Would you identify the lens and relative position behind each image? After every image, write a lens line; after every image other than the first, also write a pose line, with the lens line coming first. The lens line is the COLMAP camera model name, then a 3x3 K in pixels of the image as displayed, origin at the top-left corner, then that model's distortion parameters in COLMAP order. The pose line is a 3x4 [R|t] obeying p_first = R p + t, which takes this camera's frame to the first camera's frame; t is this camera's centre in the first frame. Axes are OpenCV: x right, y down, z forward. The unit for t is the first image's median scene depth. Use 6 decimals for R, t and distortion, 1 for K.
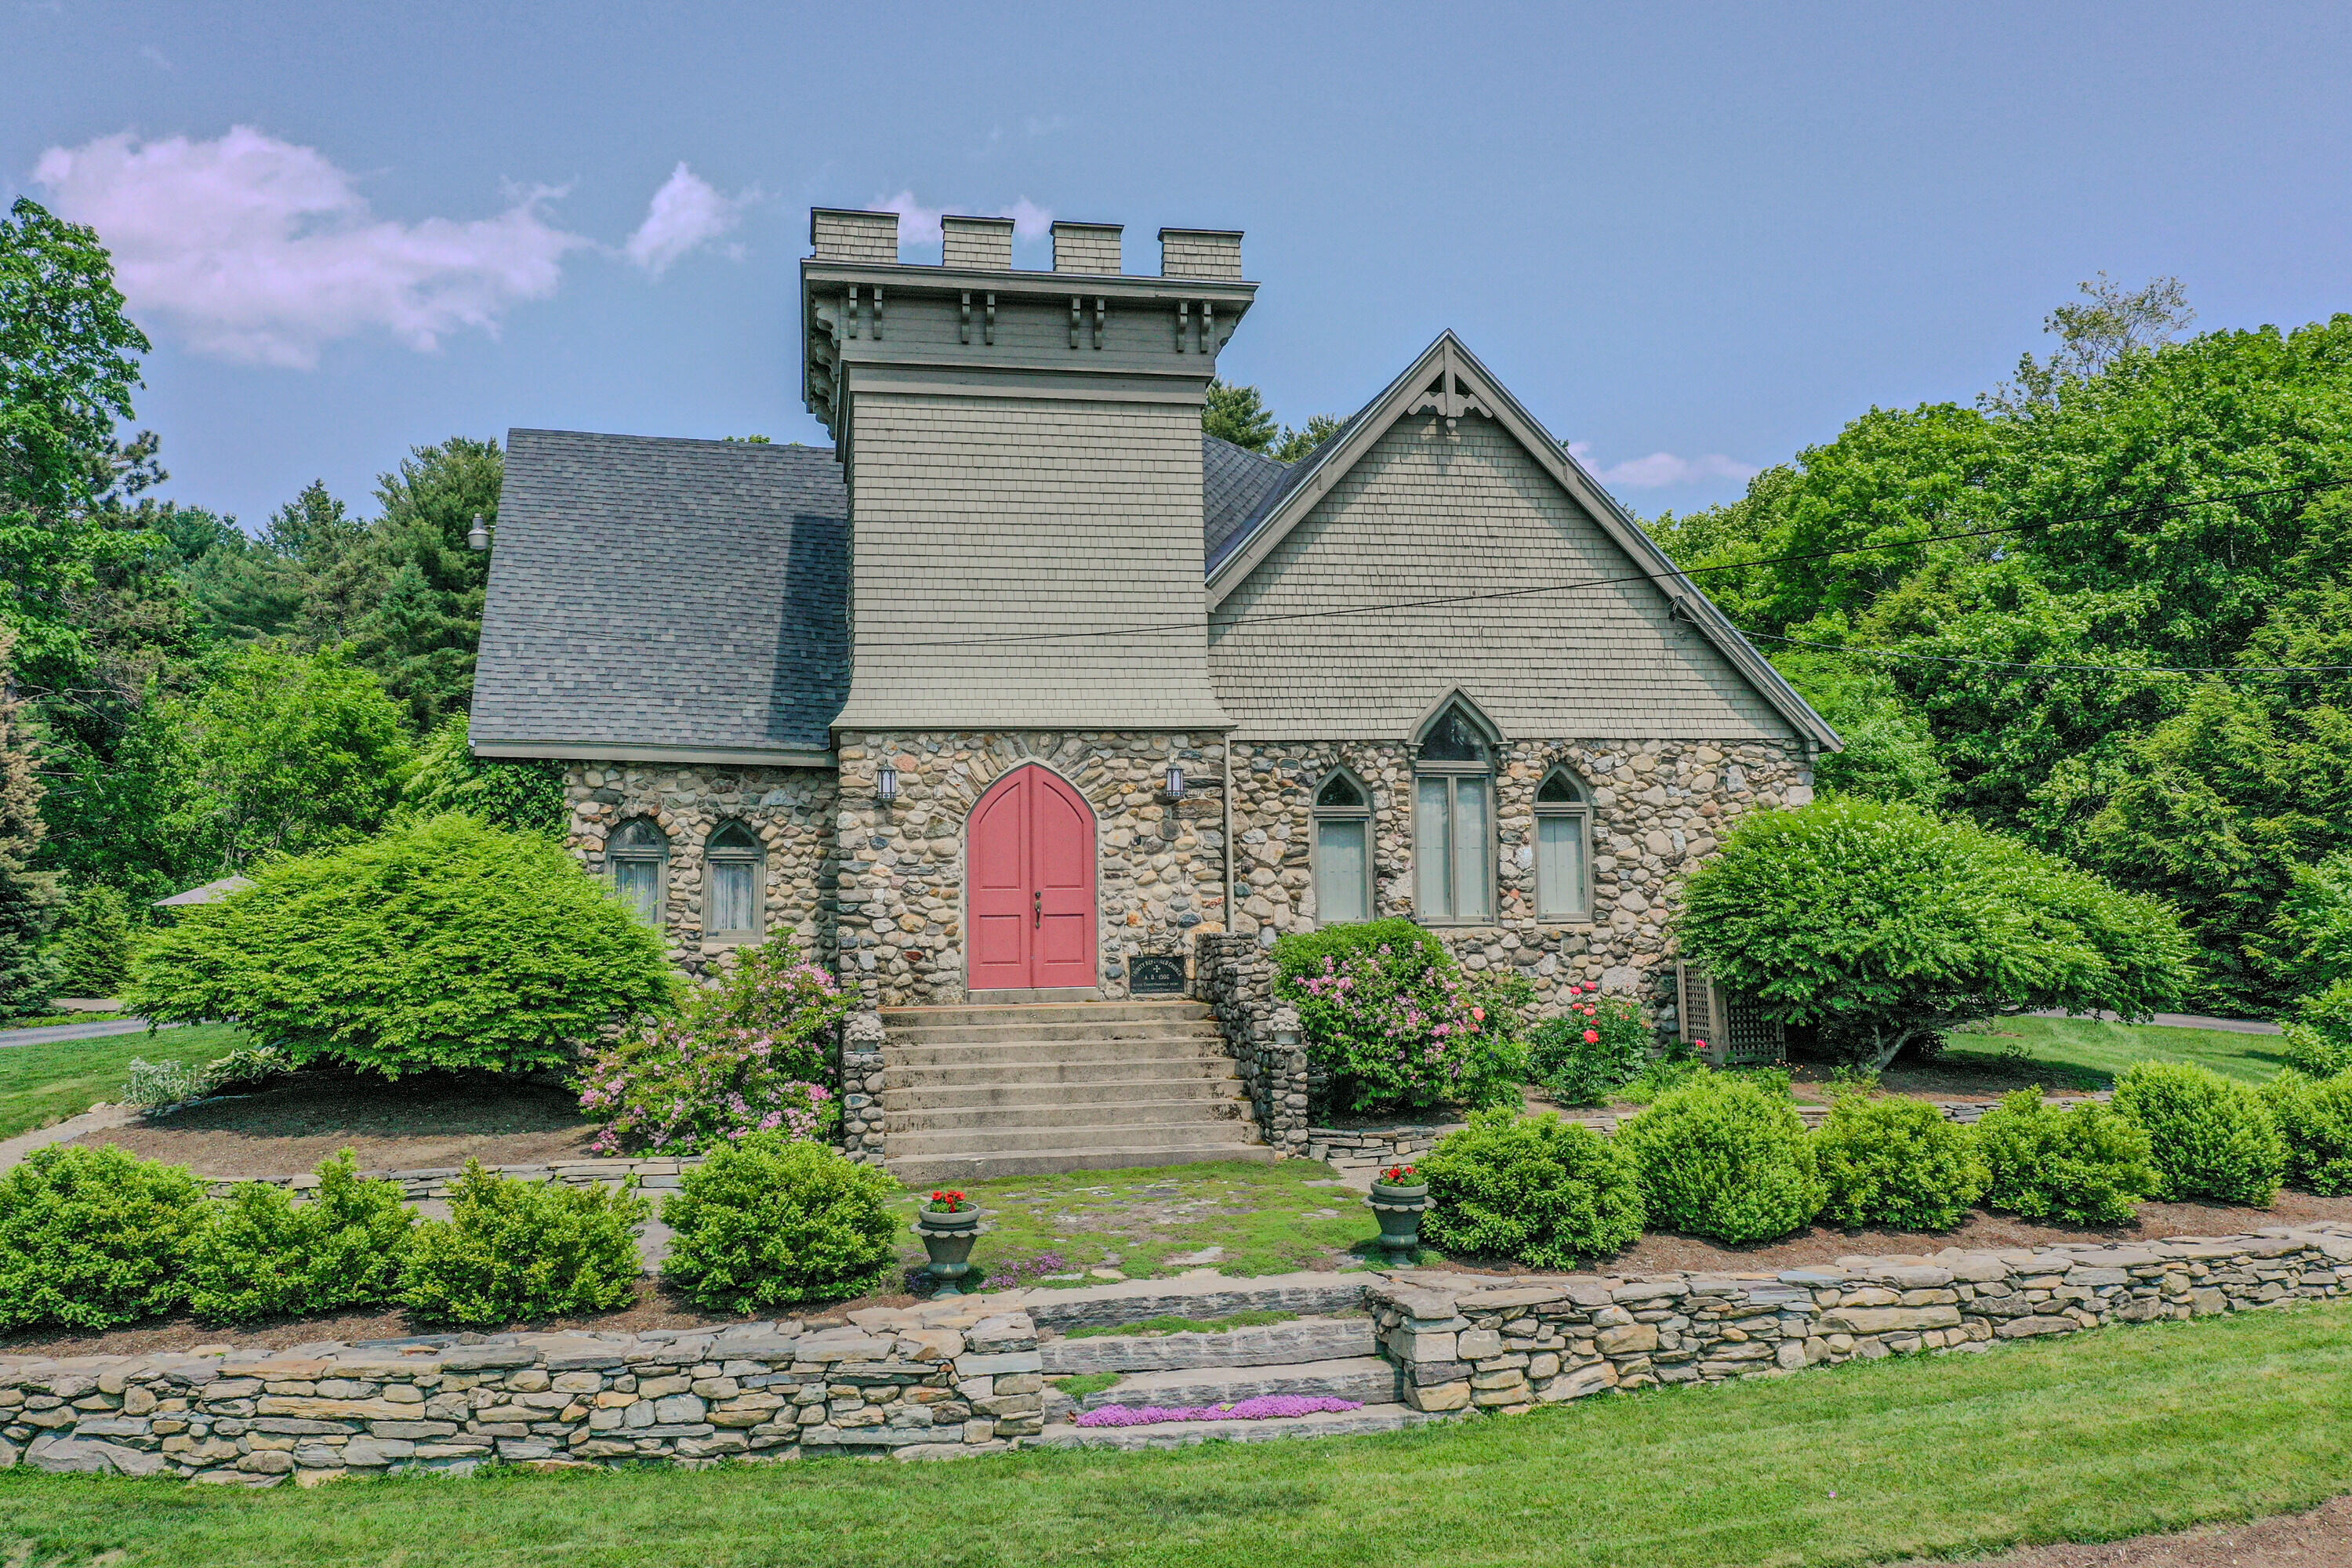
lens RADIAL K [[1849.7, 0, 1176.0], [0, 1849.7, 784.0], [0, 0, 1]] dist [0.000127, -0.001038]
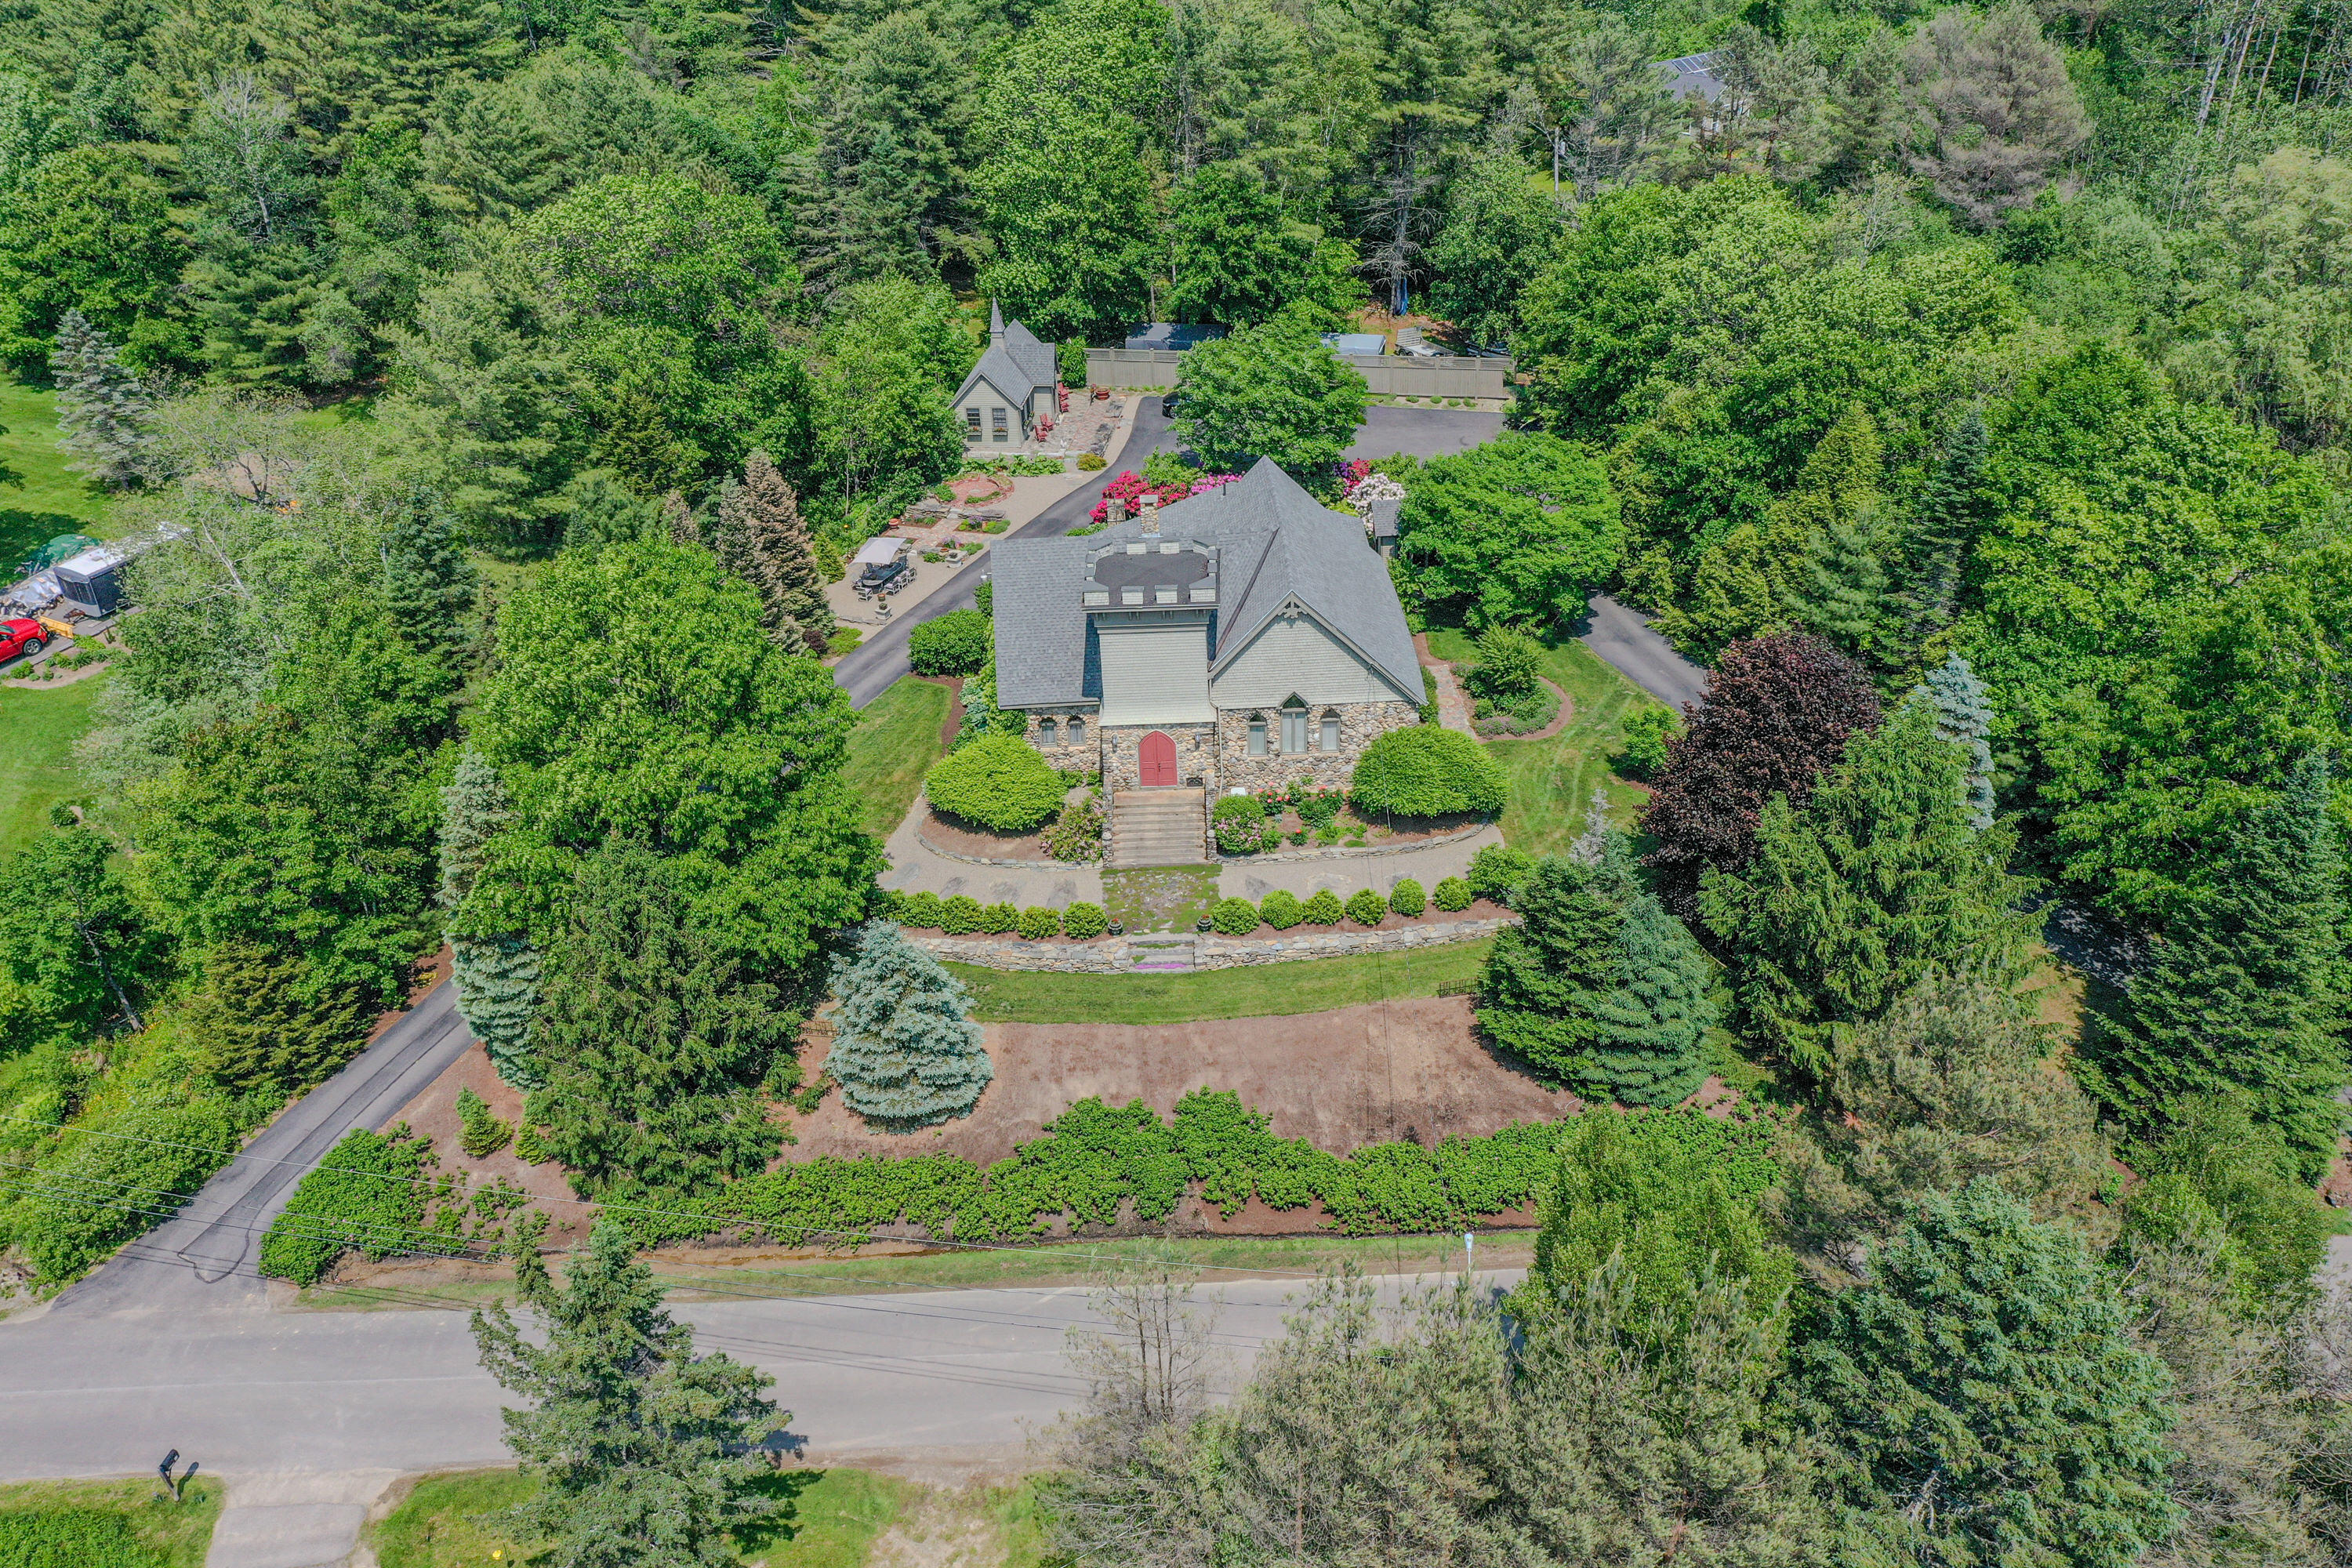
lens RADIAL K [[1872.3, 0, 1178.4], [0, 1872.3, 760.5], [0, 0, 1]] dist [-0.004570, 0.007211]
pose [[0.979083, 0.079021, -0.187490, 0.609866], [0.038656, 0.832469, 0.552721, -1.857870], [0.199756, -0.548408, 0.812001, -1.827482]]
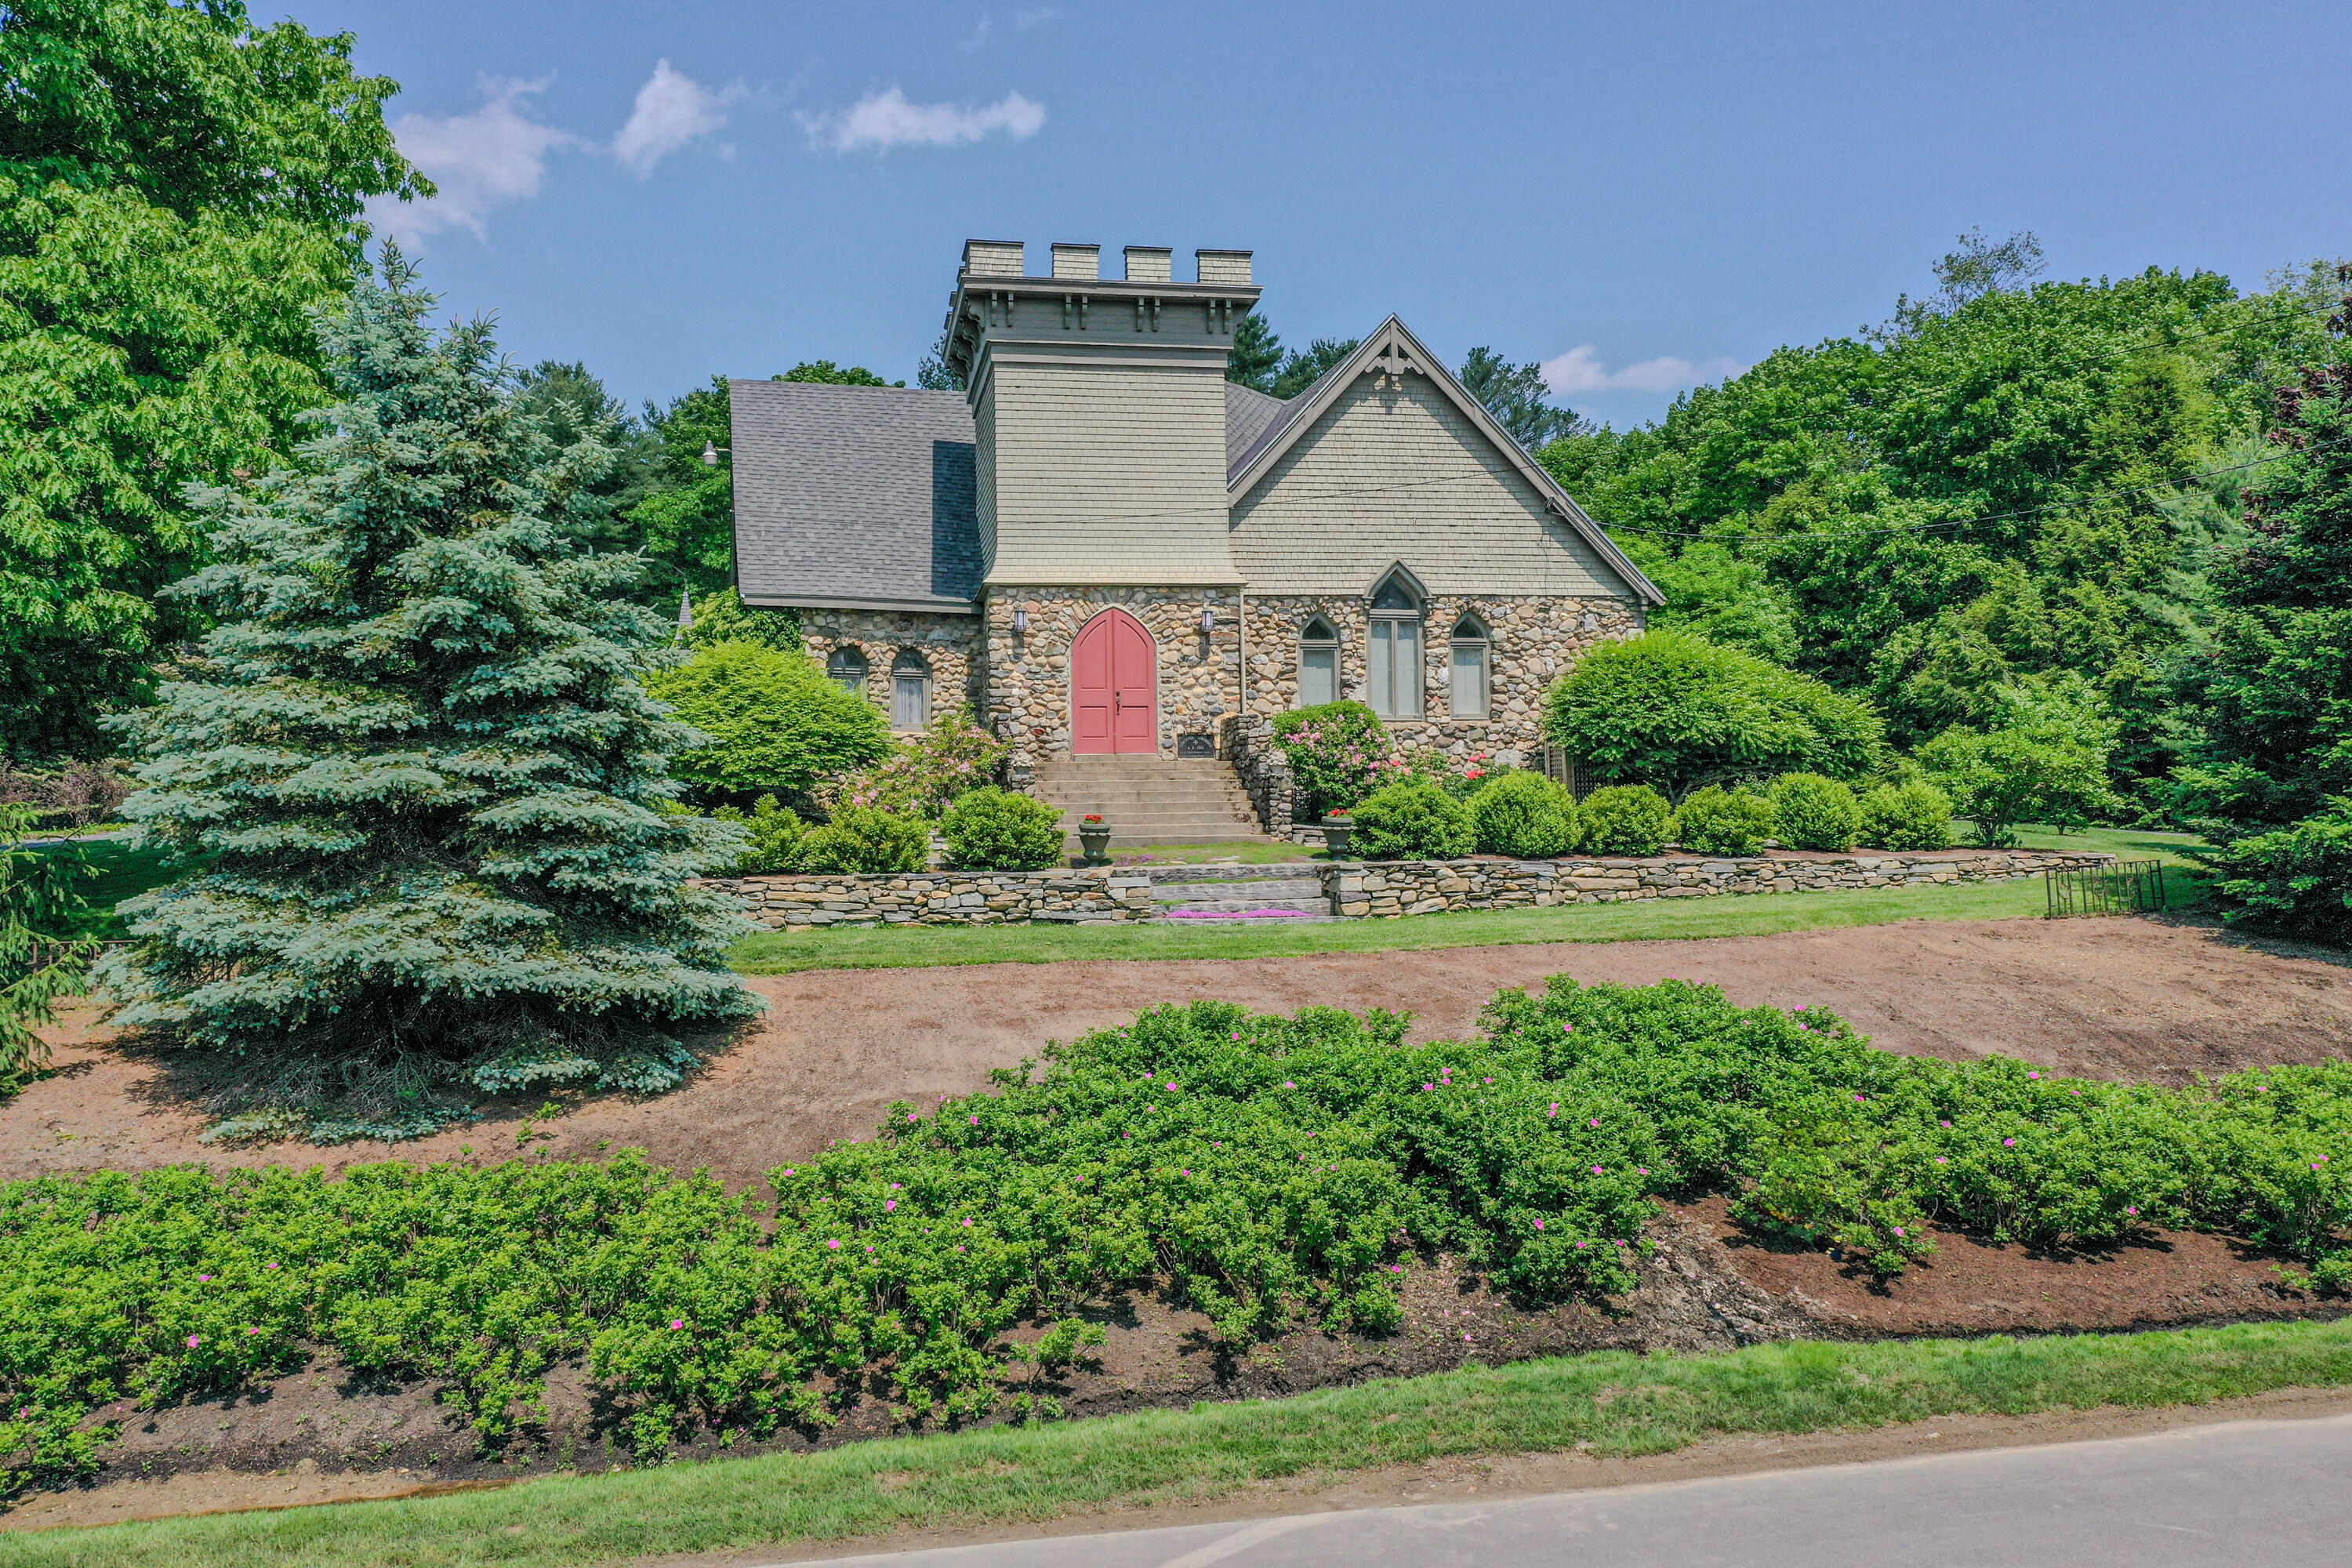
lens RADIAL K [[1872.3, 0, 1178.4], [0, 1872.3, 760.5], [0, 0, 1]] dist [-0.004570, 0.007211]
pose [[0.999991, -0.001342, -0.003952, -0.018299], [0.001478, 0.999405, 0.034470, 0.060504], [0.003904, -0.034476, 0.999398, -0.536312]]
